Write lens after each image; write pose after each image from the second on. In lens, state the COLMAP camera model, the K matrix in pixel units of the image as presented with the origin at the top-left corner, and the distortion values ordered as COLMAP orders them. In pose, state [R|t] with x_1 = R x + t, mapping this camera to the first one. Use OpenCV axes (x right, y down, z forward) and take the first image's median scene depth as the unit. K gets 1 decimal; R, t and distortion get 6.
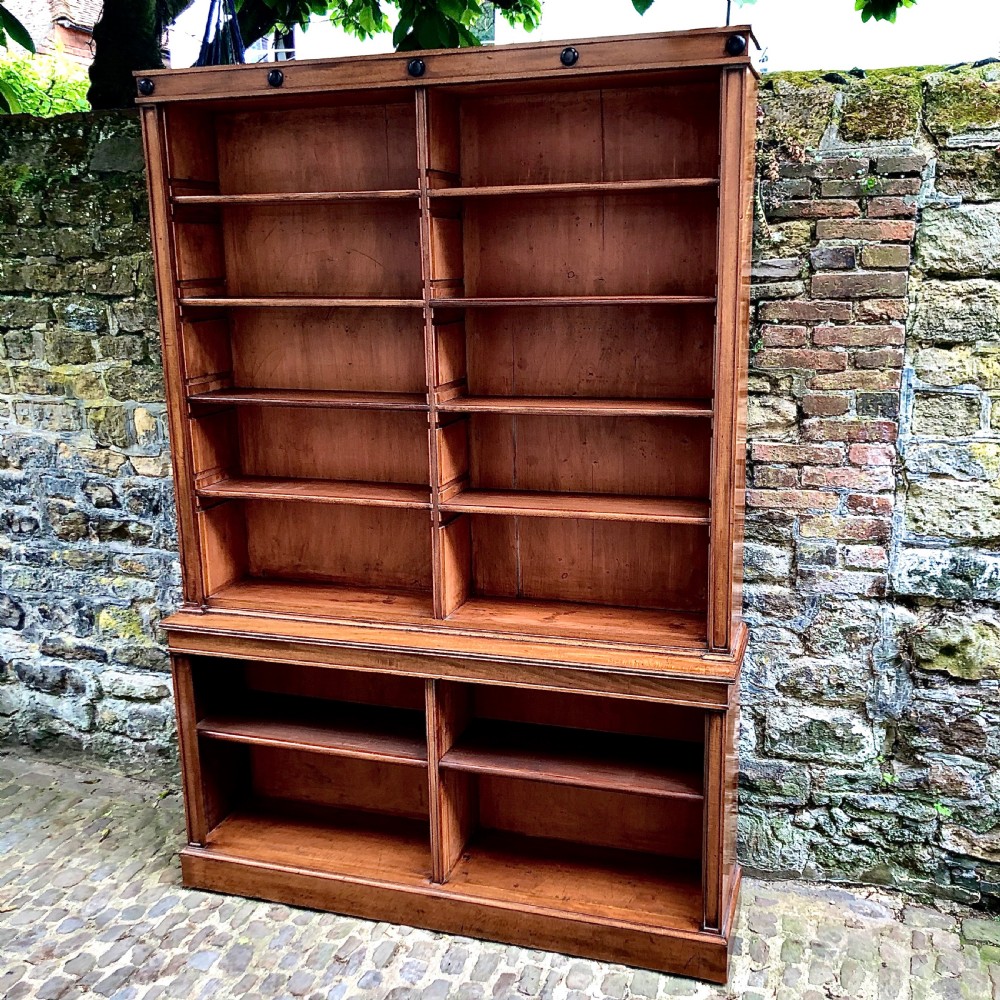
lens RADIAL K [[1085.3, 0, 519.7], [0, 1085.3, 489.2], [0, 0, 1]] dist [0.009251, 0.004847]
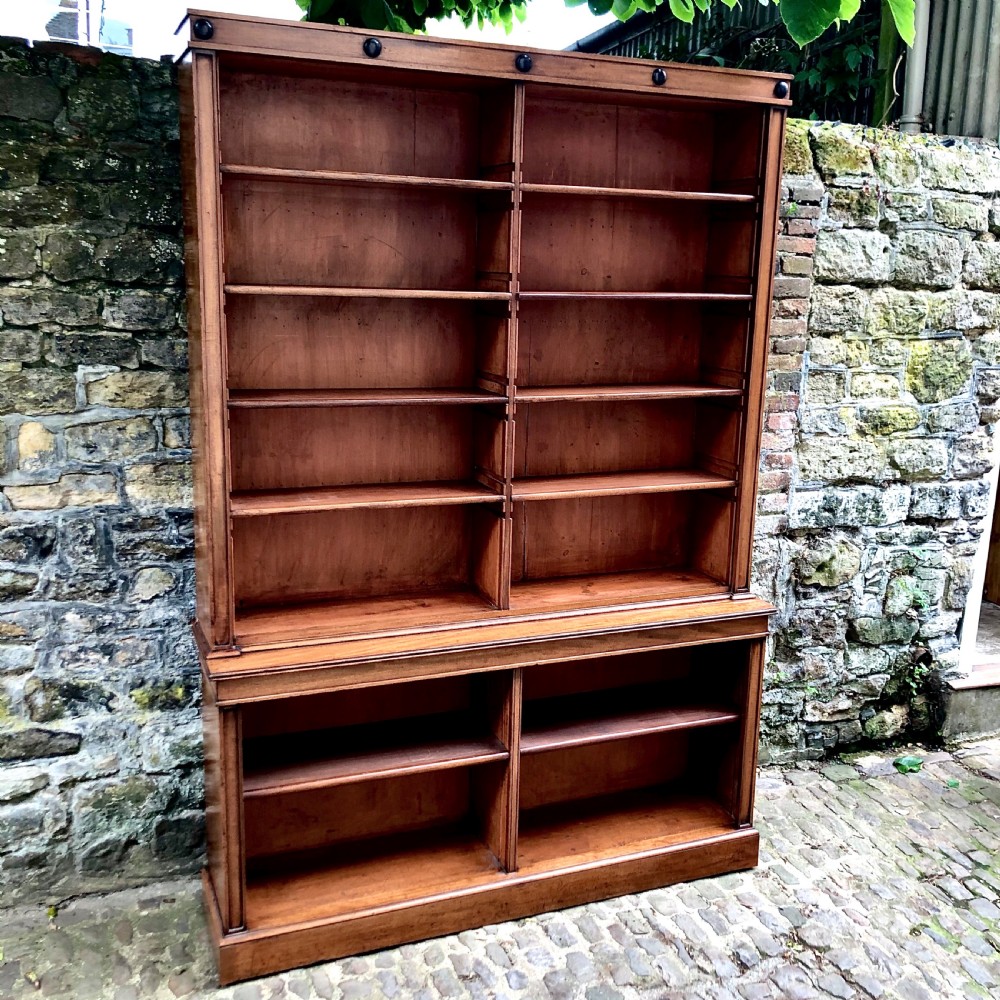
lens RADIAL K [[1075.9, 0, 511.6], [0, 1075.9, 483.7], [0, 0, 1]] dist [0.015105, 0.004504]
pose [[0.768968, -0.092693, 0.632531, -0.668941], [0.095138, 0.995007, 0.030152, -0.025344], [-0.632168, 0.036992, 0.773948, 0.211702]]
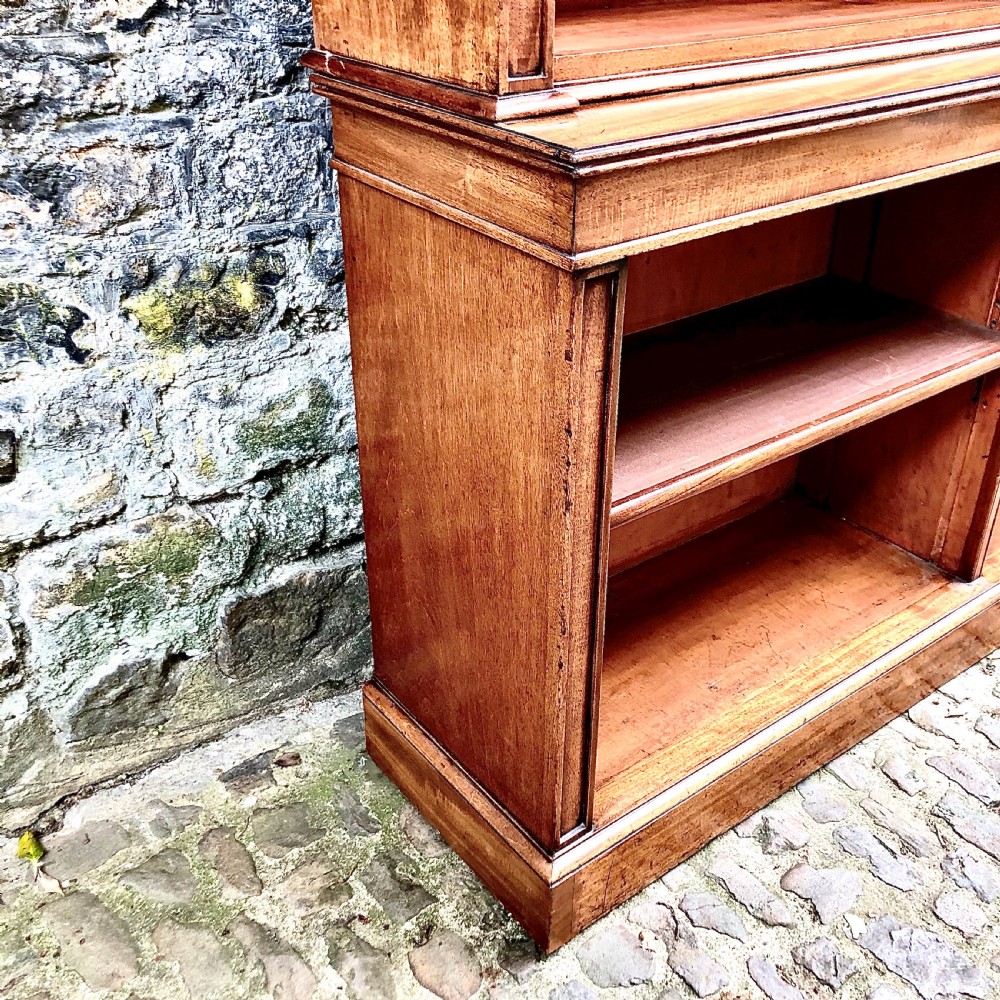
lens RADIAL K [[1093.9, 0, 499.2], [0, 1093.9, 483.5], [0, 0, 1]] dist [0.006440, 0.008166]
pose [[0.582171, -0.389196, 0.713865, -0.544249], [0.156942, 0.915270, 0.371013, 0.098812], [-0.797776, -0.103958, 0.593925, 0.872261]]
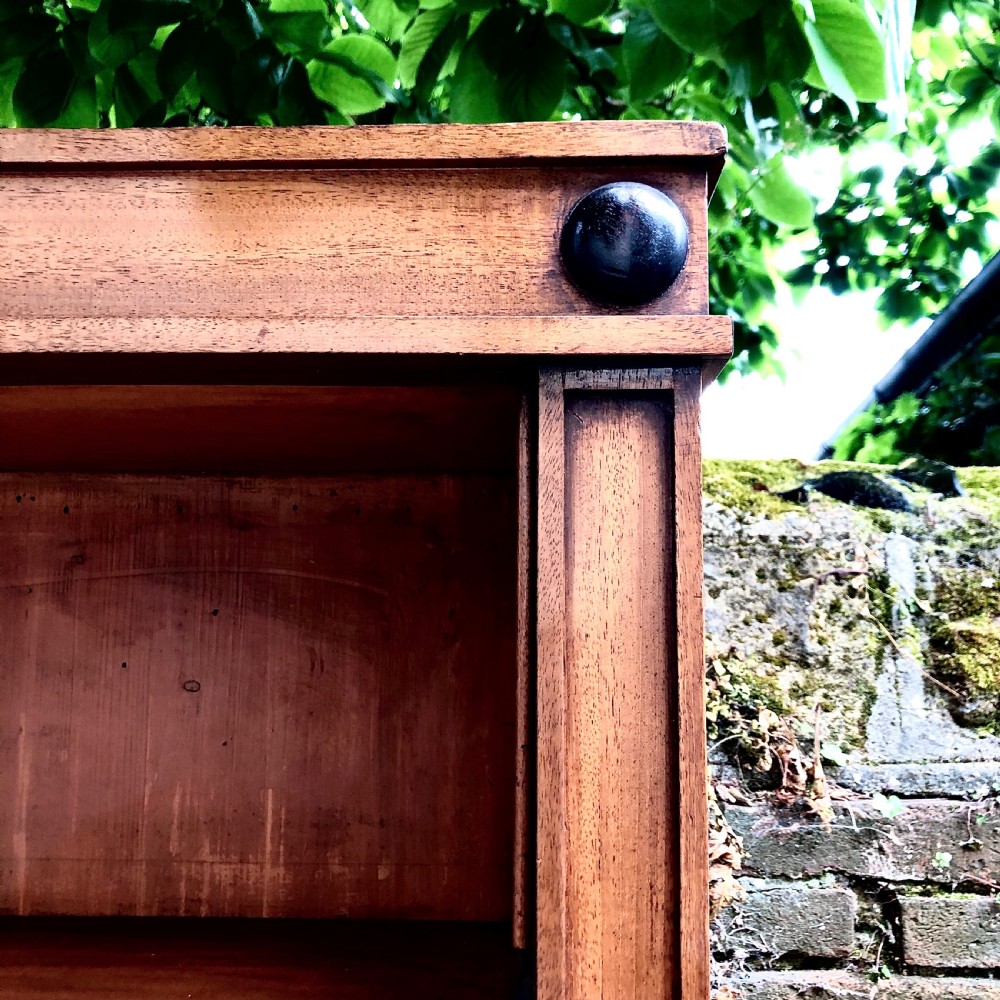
lens RADIAL K [[1079.2, 0, 500.0], [0, 1079.2, 500.0], [0, 0, 1]] dist [0.025344, -0.010604]
pose [[0.966056, 0.058719, 0.251570, 0.115928], [0.028694, 0.943409, -0.330389, -0.258162], [-0.256734, 0.326393, 0.909701, 0.696800]]
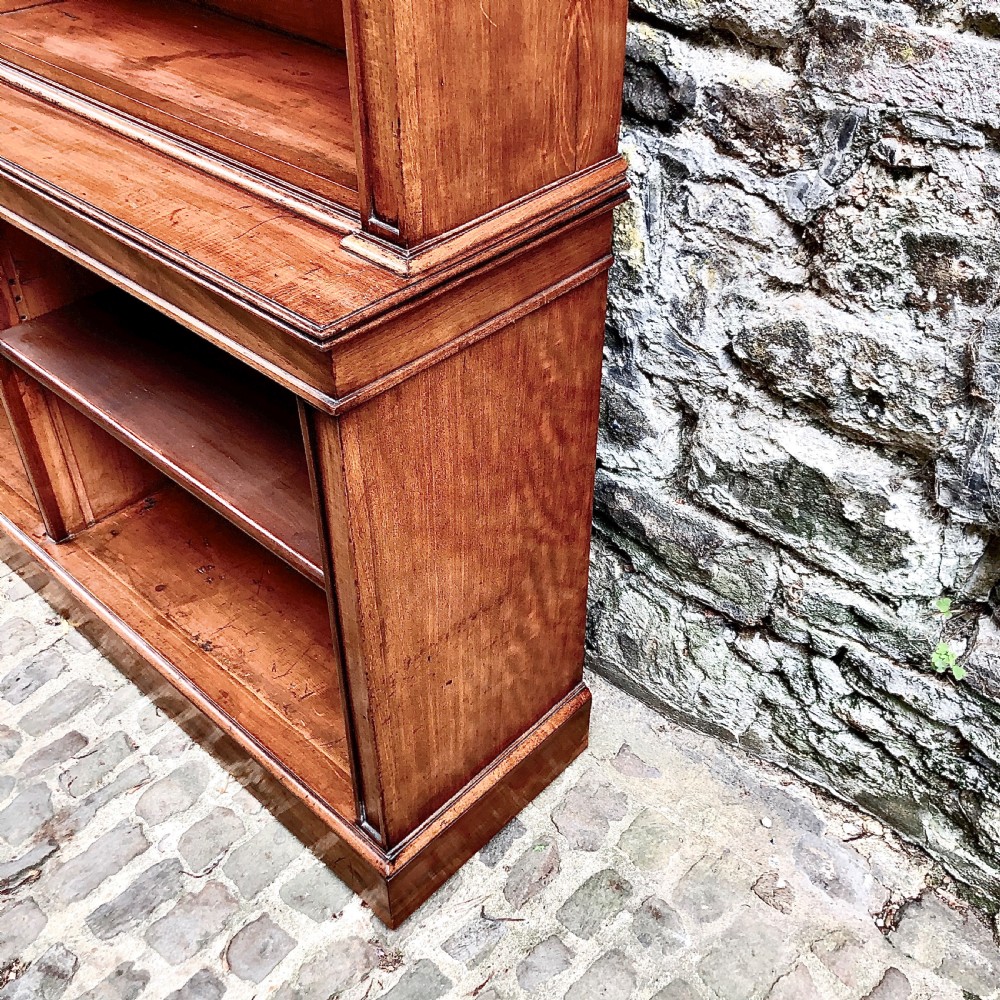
lens RADIAL K [[1100.1, 0, 512.3], [0, 1100.1, 496.1], [0, 0, 1]] dist [0.011526, 0.018289]
pose [[0.903795, 0.283845, -0.320292, 0.305511], [-0.107239, 0.874734, 0.472589, 0.054272], [0.414312, -0.392776, 0.821019, 0.640844]]
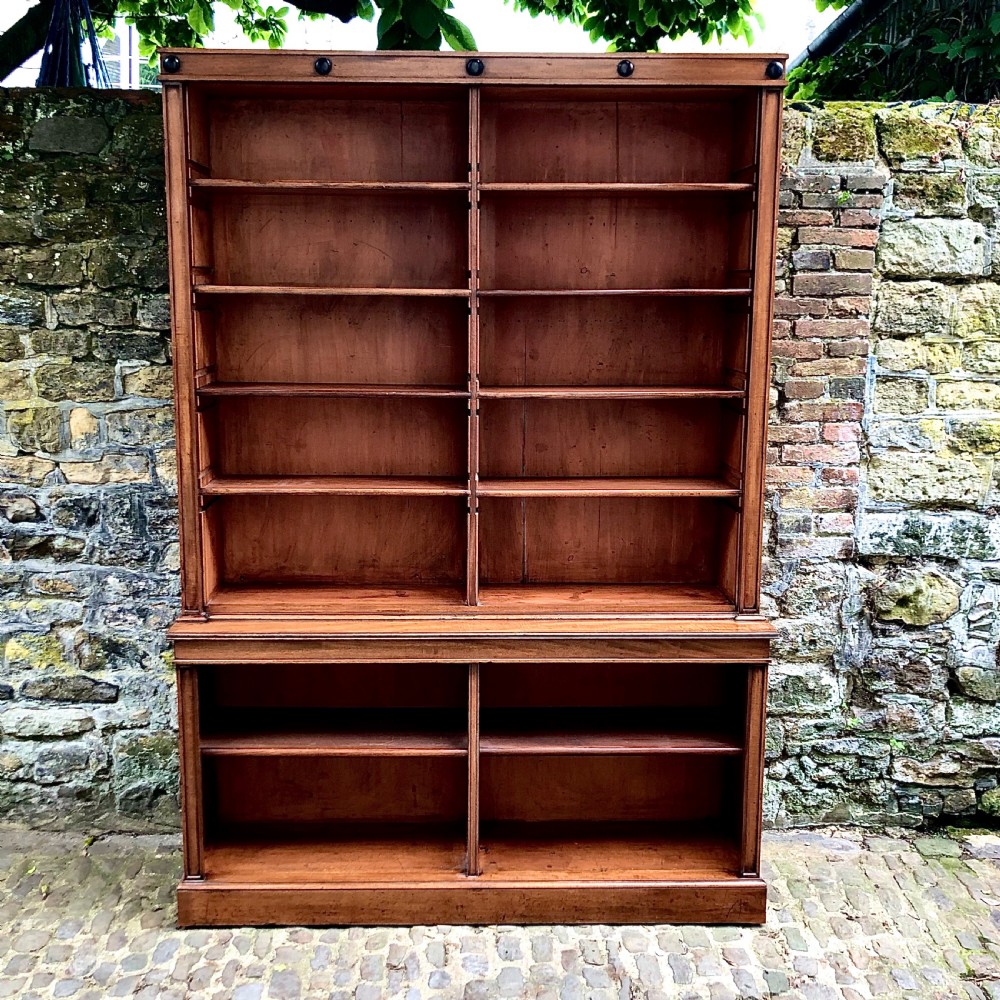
lens RADIAL K [[1114.2, 0, 478.7], [0, 1114.2, 456.3], [0, 0, 1]] dist [0.026357, -0.050430]
pose [[0.948699, -0.025671, 0.315137, -0.378990], [0.045920, 0.997318, -0.056998, 0.039515], [-0.312829, 0.068545, 0.947333, 0.008293]]
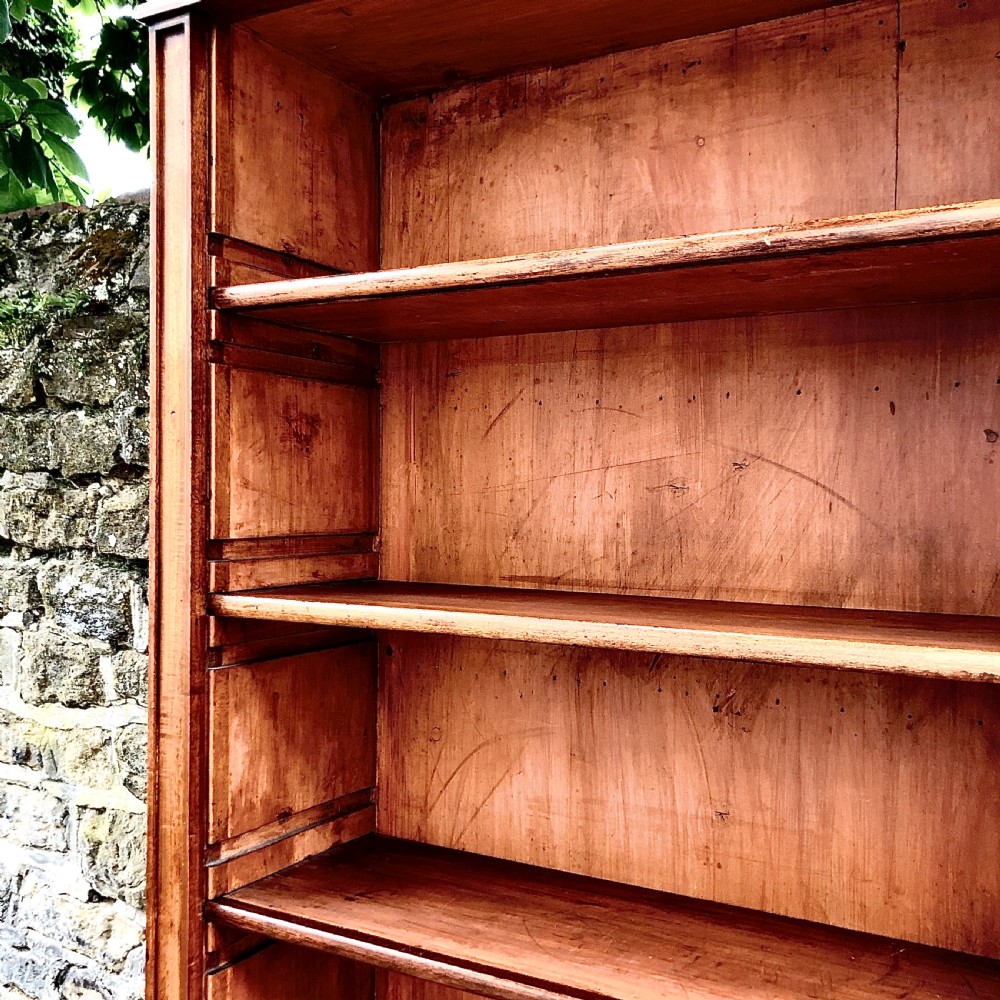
lens RADIAL K [[1096.9, 0, 518.3], [0, 1096.9, 505.1], [0, 0, 1]] dist [0.011701, 0.017462]
pose [[0.975661, 0.025068, -0.217849, -0.150870], [-0.069454, 0.977625, -0.198561, -0.139447], [0.207997, 0.208858, 0.955571, 0.685442]]
